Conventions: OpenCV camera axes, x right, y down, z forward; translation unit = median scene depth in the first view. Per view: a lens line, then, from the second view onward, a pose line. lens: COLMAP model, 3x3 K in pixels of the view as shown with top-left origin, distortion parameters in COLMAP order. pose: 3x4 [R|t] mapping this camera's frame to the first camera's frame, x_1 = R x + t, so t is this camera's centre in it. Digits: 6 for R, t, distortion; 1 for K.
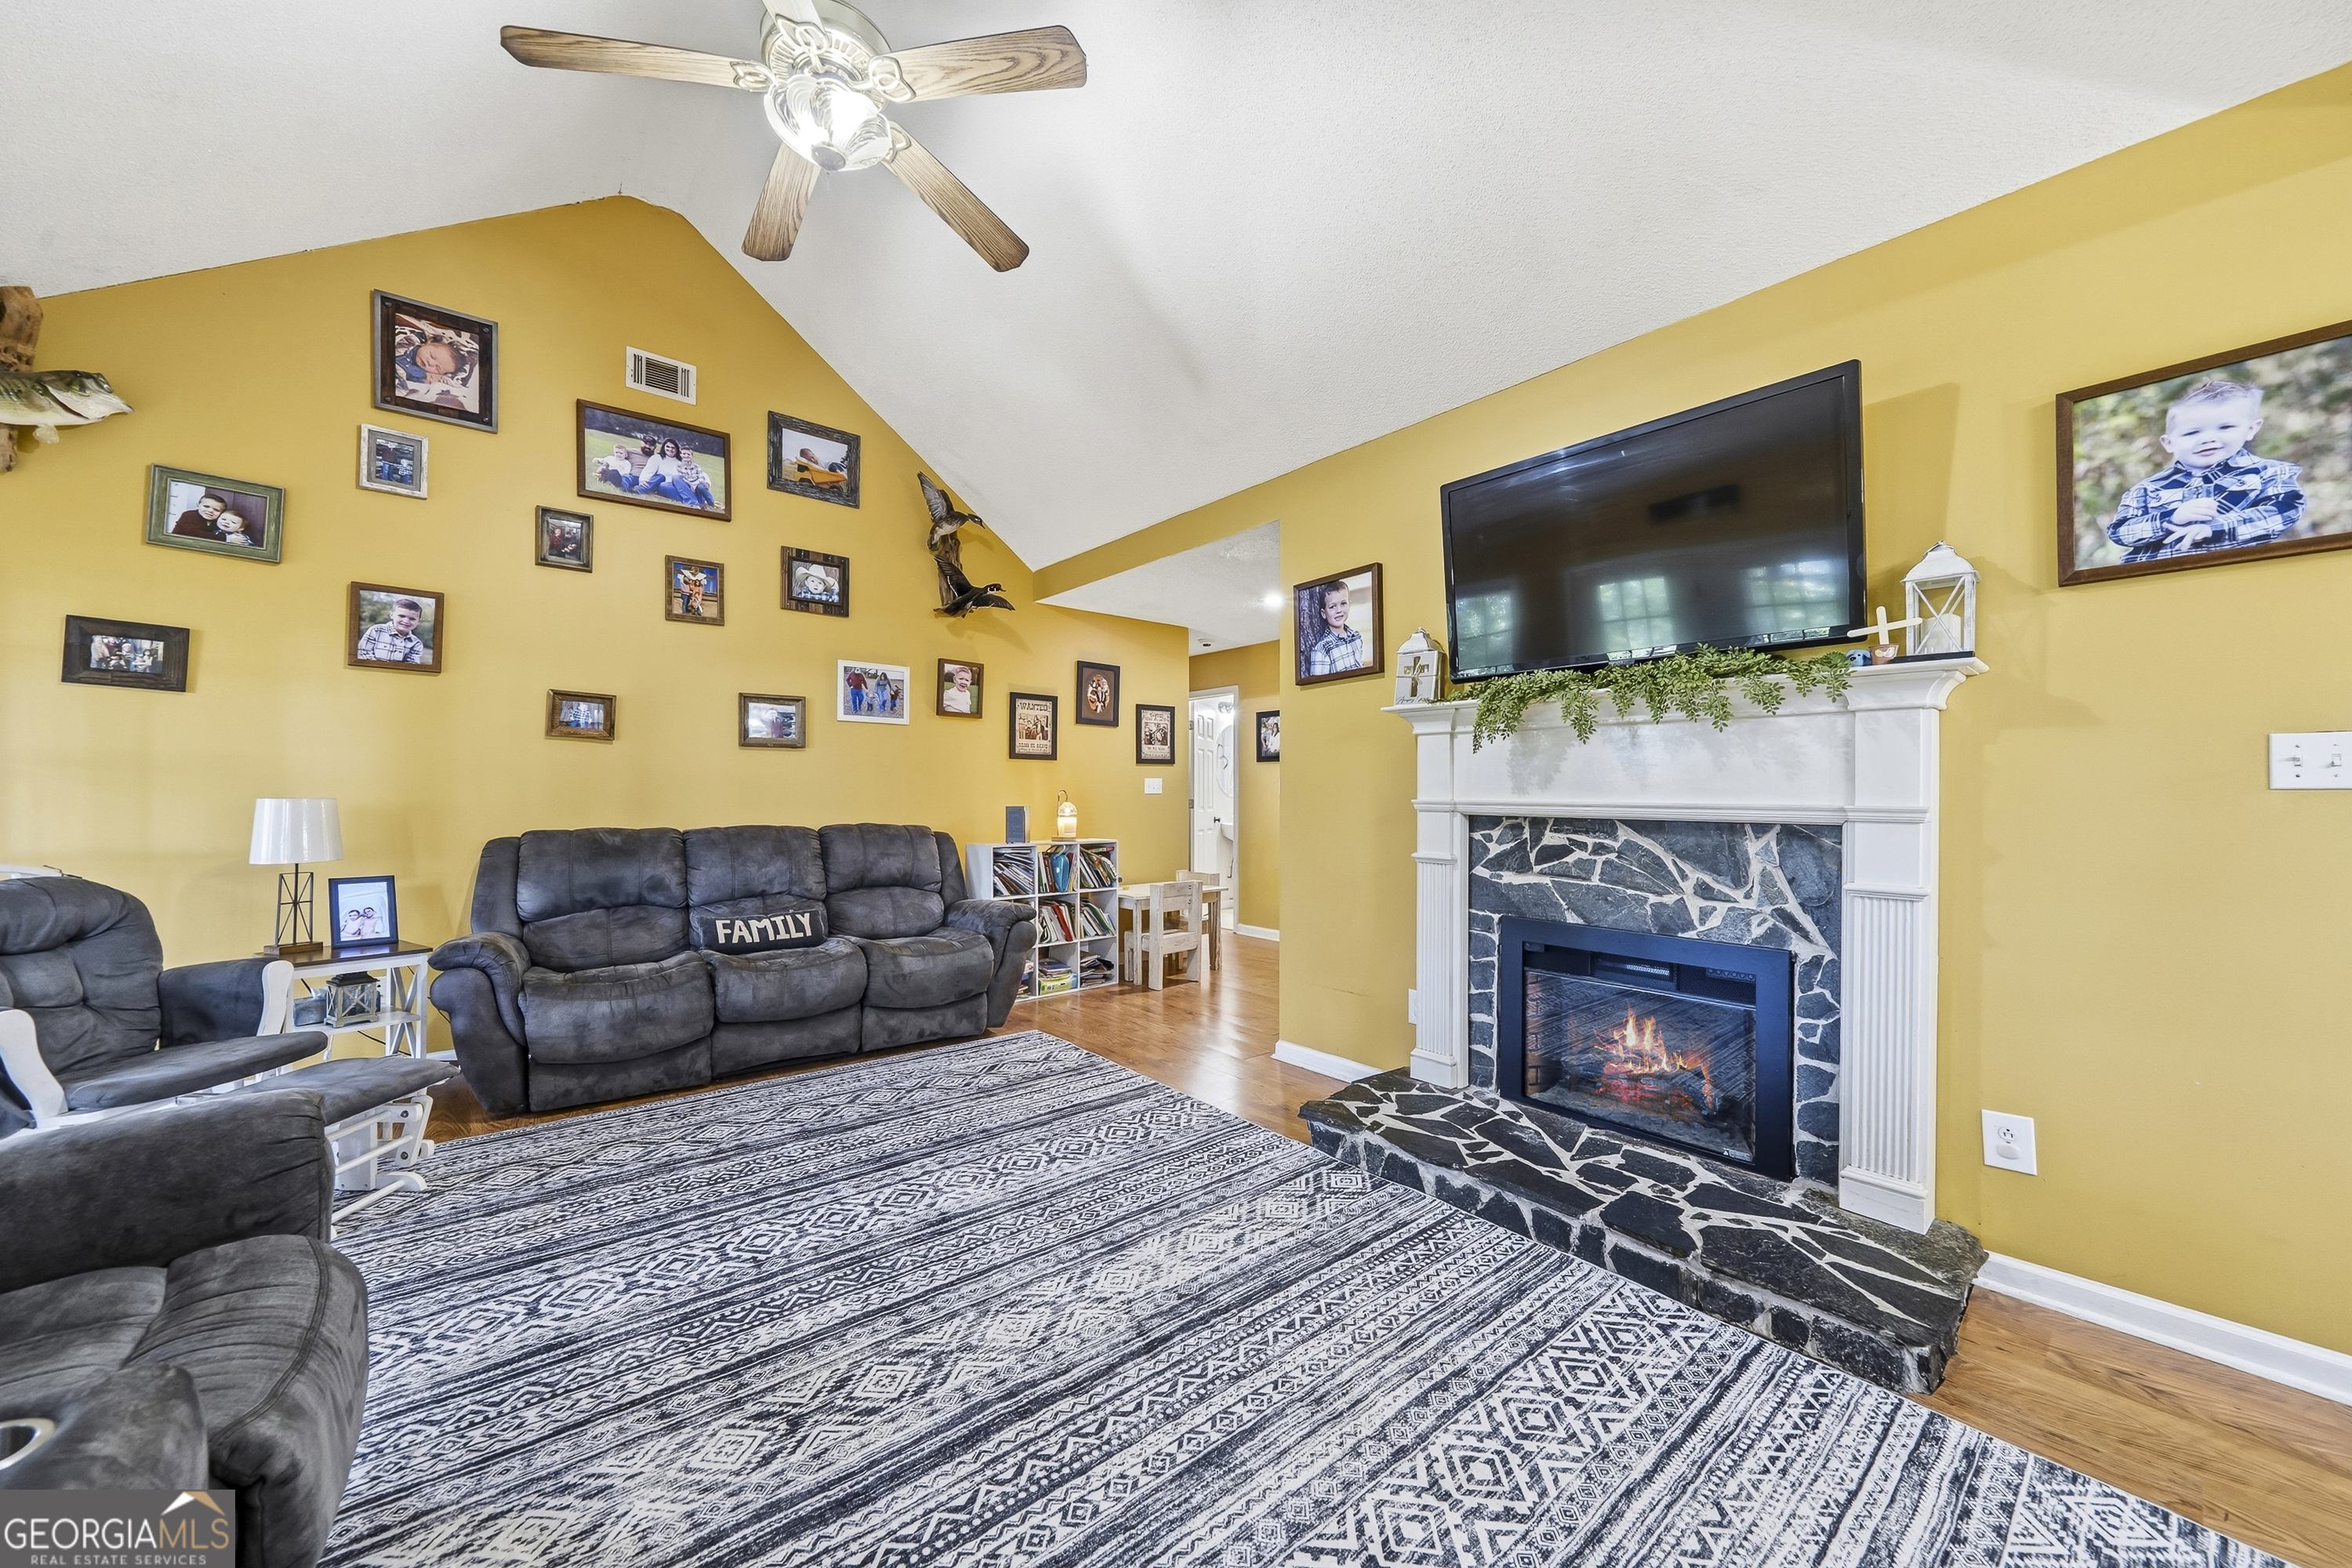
lens RADIAL K [[841.4, 0, 1166.2], [0, 841.4, 790.7], [0, 0, 1]] dist [-0.003439, -0.000052]
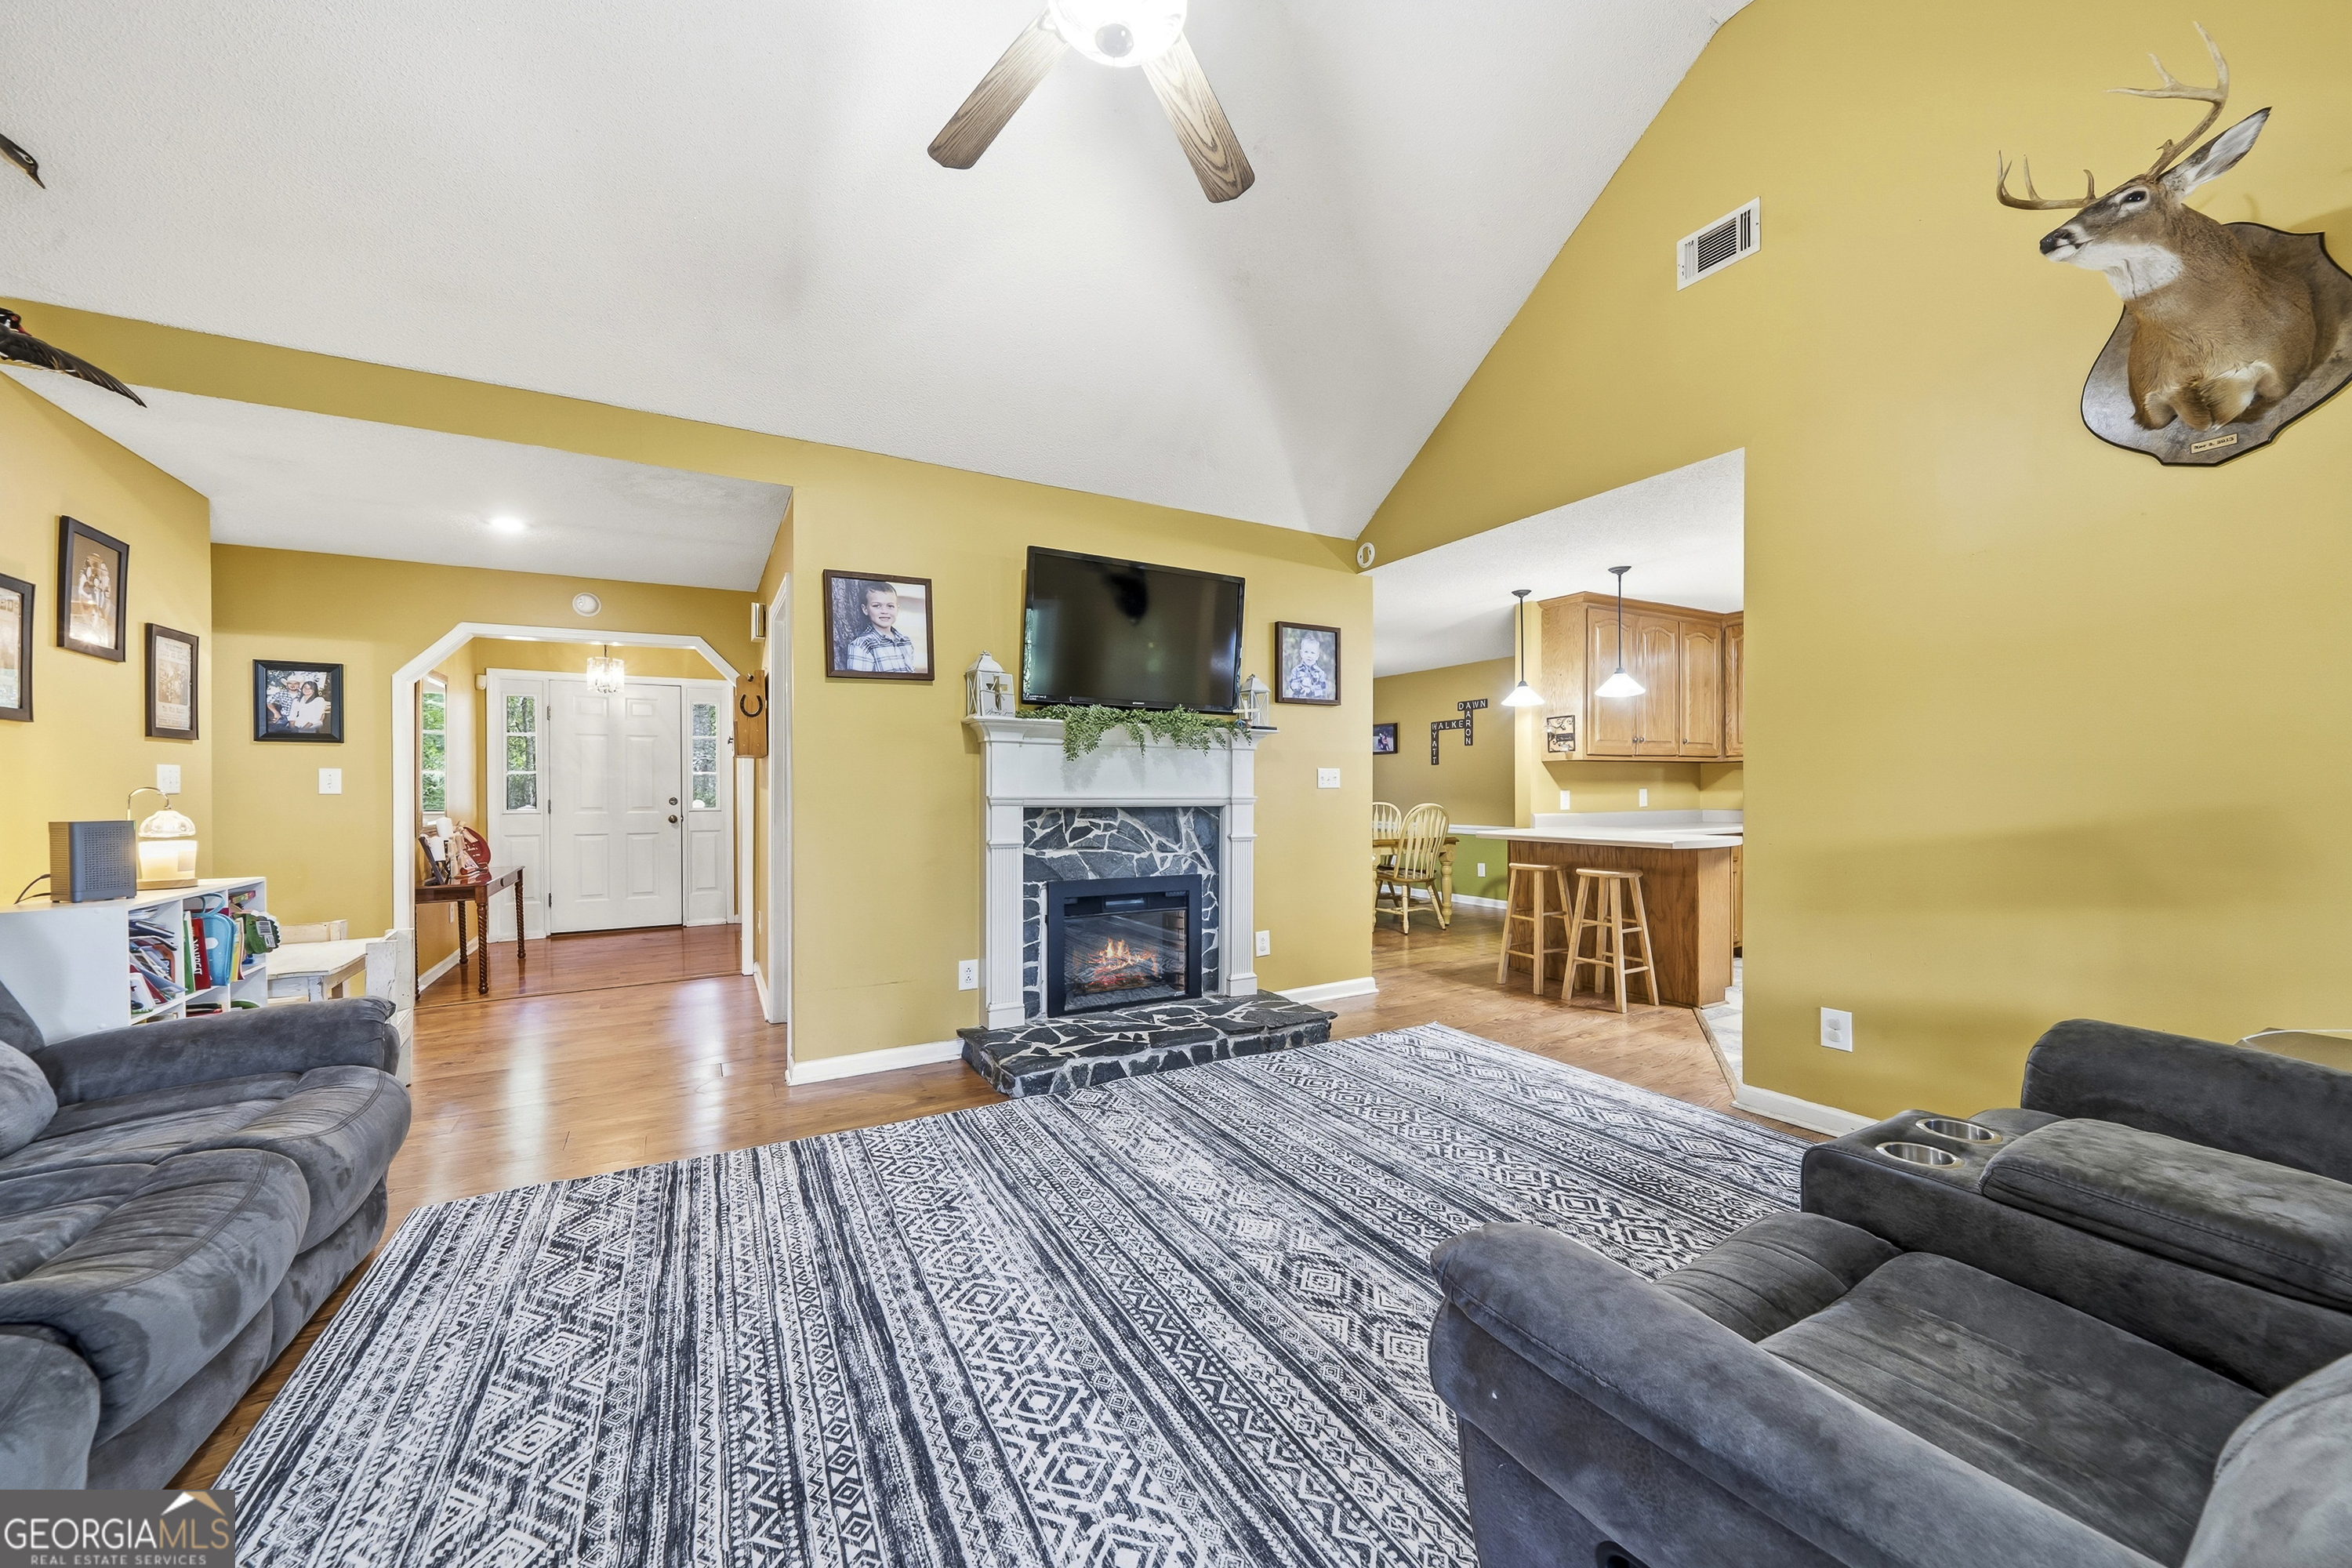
lens RADIAL K [[851.2, 0, 1165.8], [0, 851.2, 794.7], [0, 0, 1]] dist [-0.003168, -0.000148]
pose [[0.183976, -0.005140, 0.982917, -1.055816], [-0.000621, 0.999986, 0.005346, 0.002874], [-0.982931, -0.001593, 0.183970, 0.673350]]
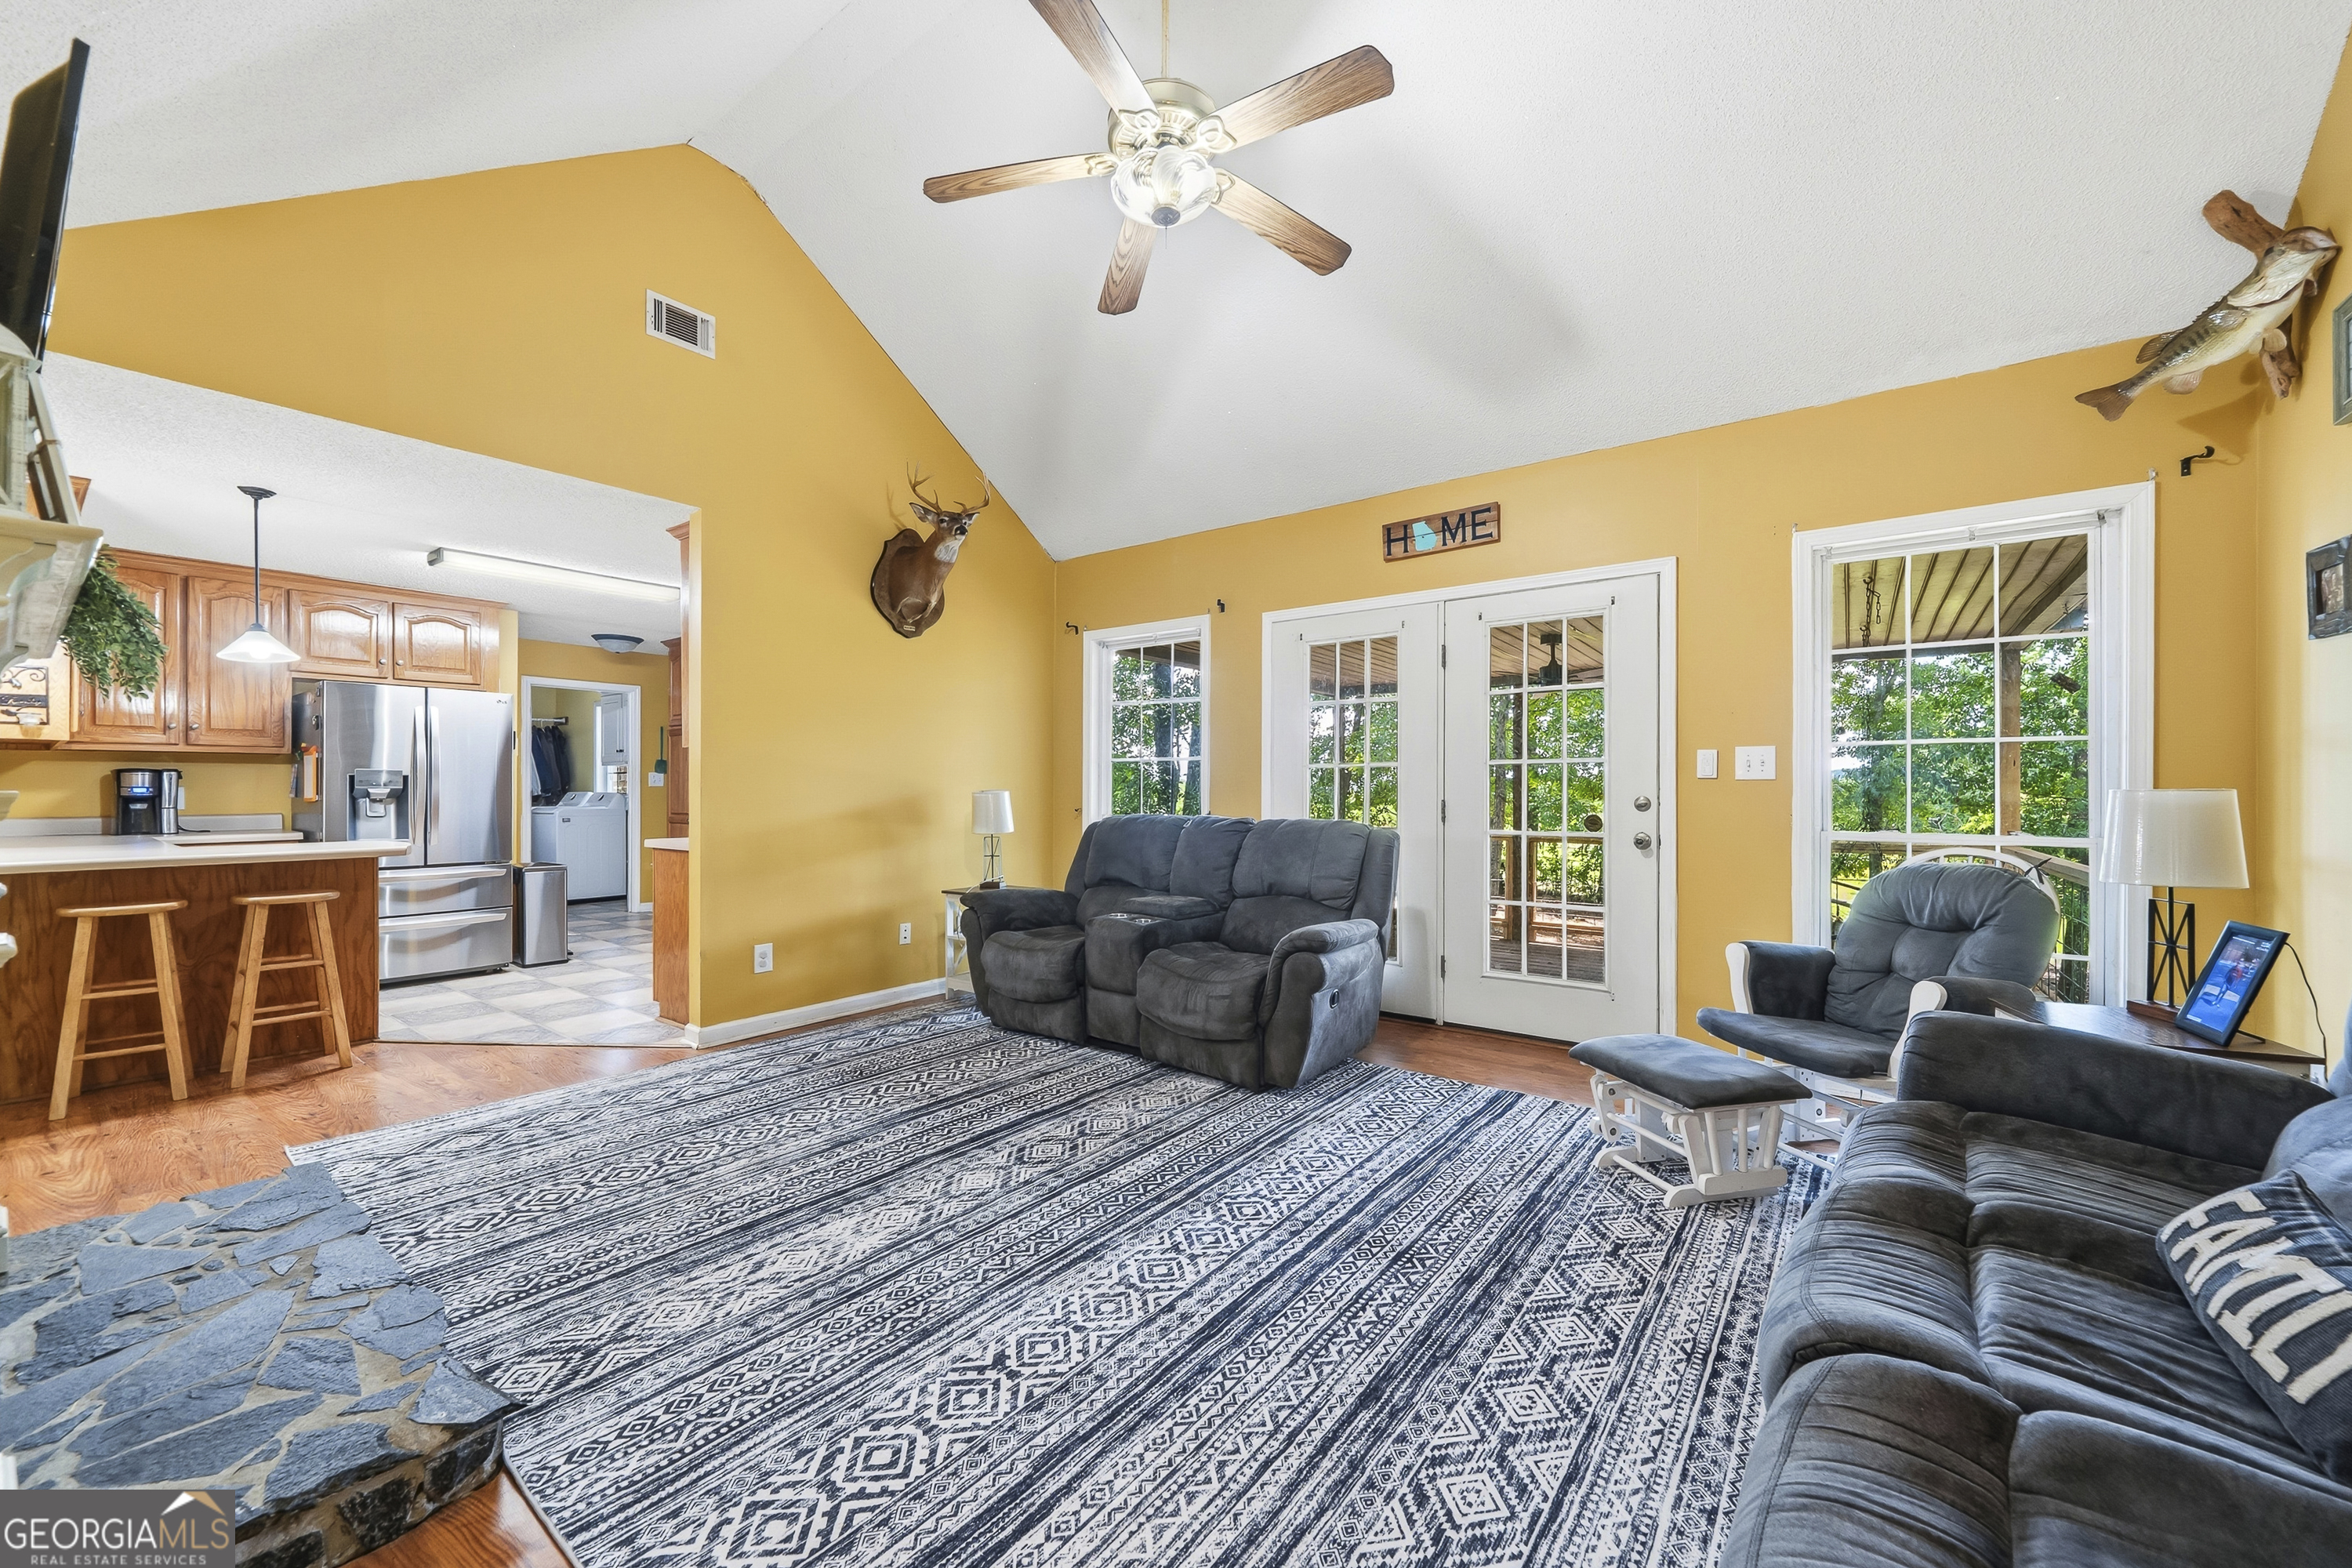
lens RADIAL K [[903.2, 0, 1160.5], [0, 903.2, 791.8], [0, 0, 1]] dist [-0.000419, -0.000051]
pose [[-0.976665, 0.000863, -0.214769, -0.118785], [0.001576, 0.999994, -0.003149, 0.016116], [0.214765, -0.003414, -0.976660, 1.848334]]
